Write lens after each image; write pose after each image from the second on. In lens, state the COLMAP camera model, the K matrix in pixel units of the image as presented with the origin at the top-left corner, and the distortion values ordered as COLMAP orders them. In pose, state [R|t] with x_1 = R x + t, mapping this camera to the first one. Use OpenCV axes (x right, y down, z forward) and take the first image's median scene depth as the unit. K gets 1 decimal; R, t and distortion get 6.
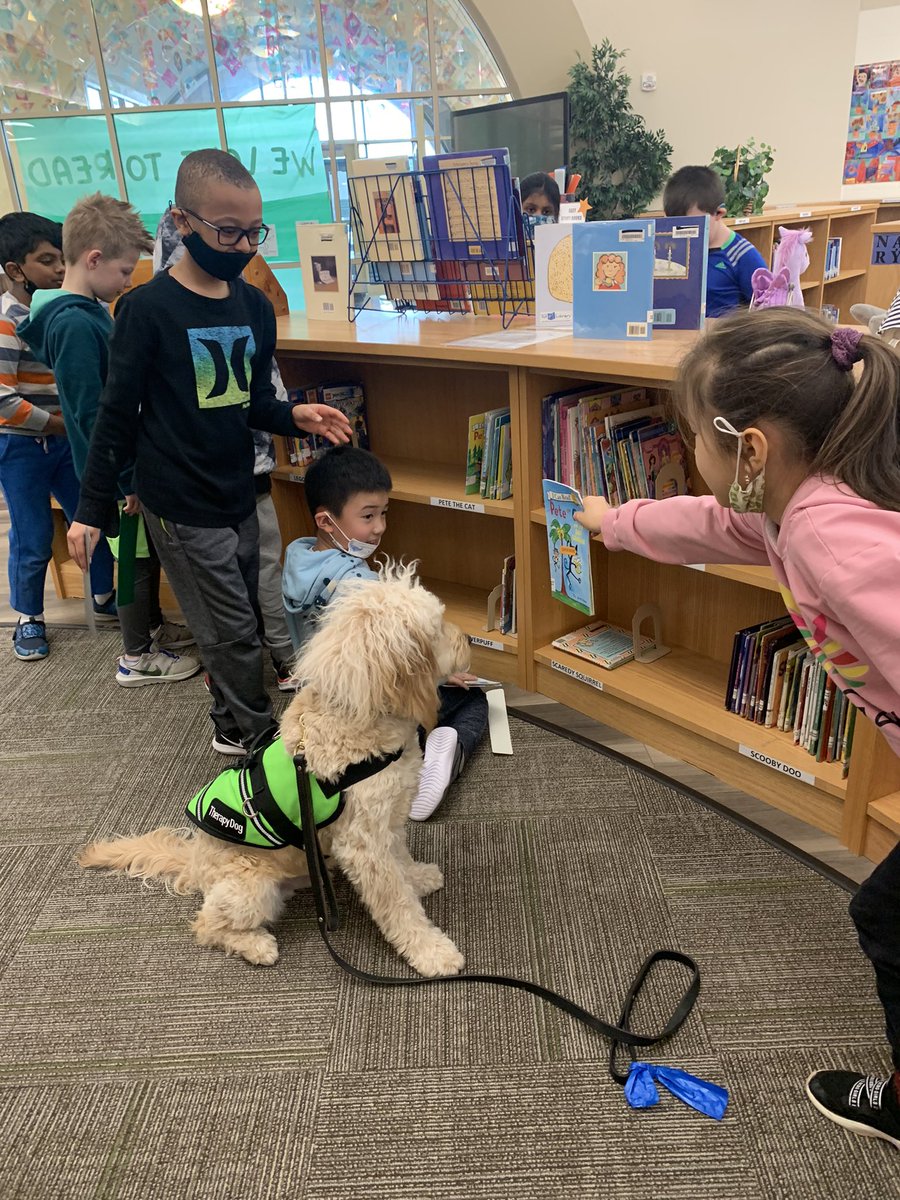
lens RADIAL K [[905.0, 0, 457.4], [0, 905.0, 597.4], [0, 0, 1]] dist [-0.010997, 0.009531]
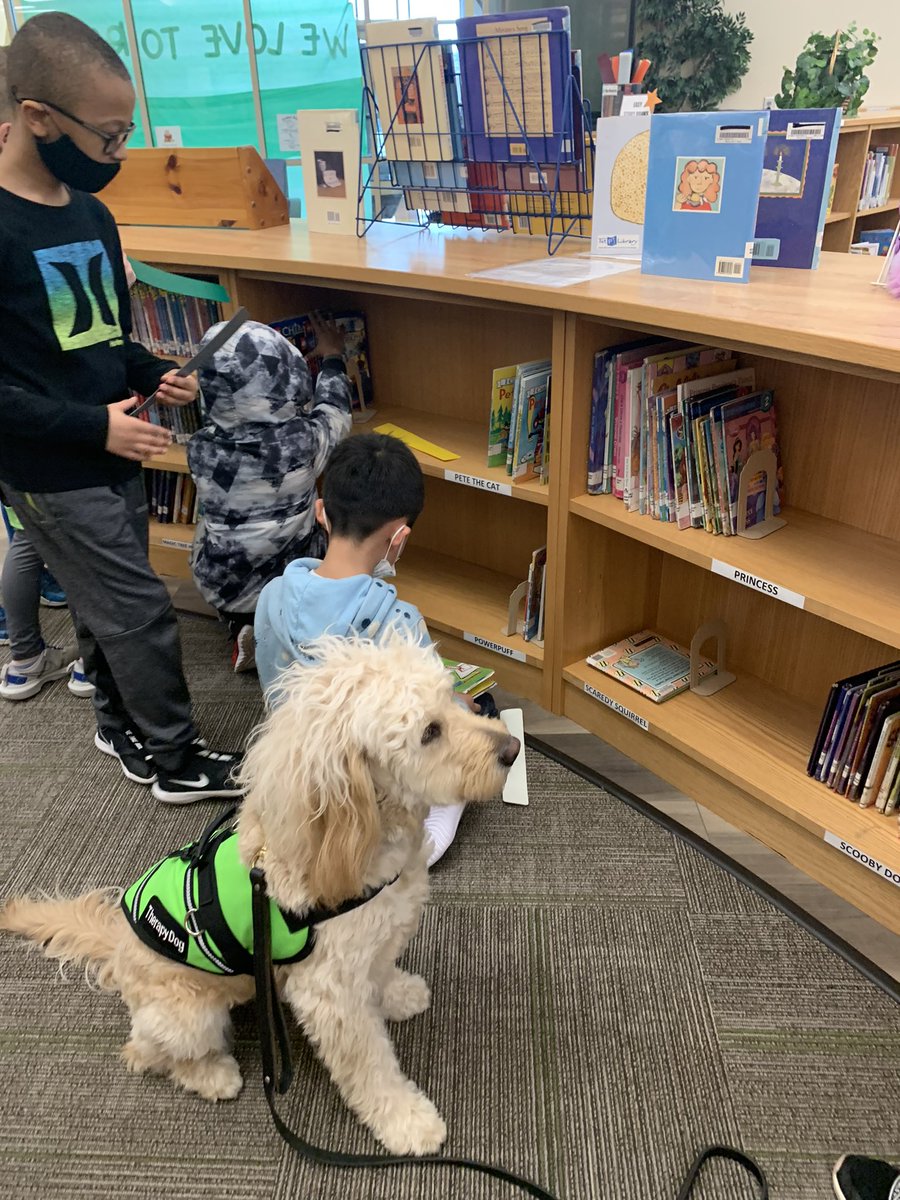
lens RADIAL K [[905.0, 0, 443.2], [0, 905.0, 602.3], [0, 0, 1]] dist [-0.010997, 0.009531]
pose [[0.997831, 0.050999, -0.041633, 0.008552], [-0.046655, 0.993955, 0.099378, -0.082216], [0.046449, -0.097220, 0.994178, 0.216483]]
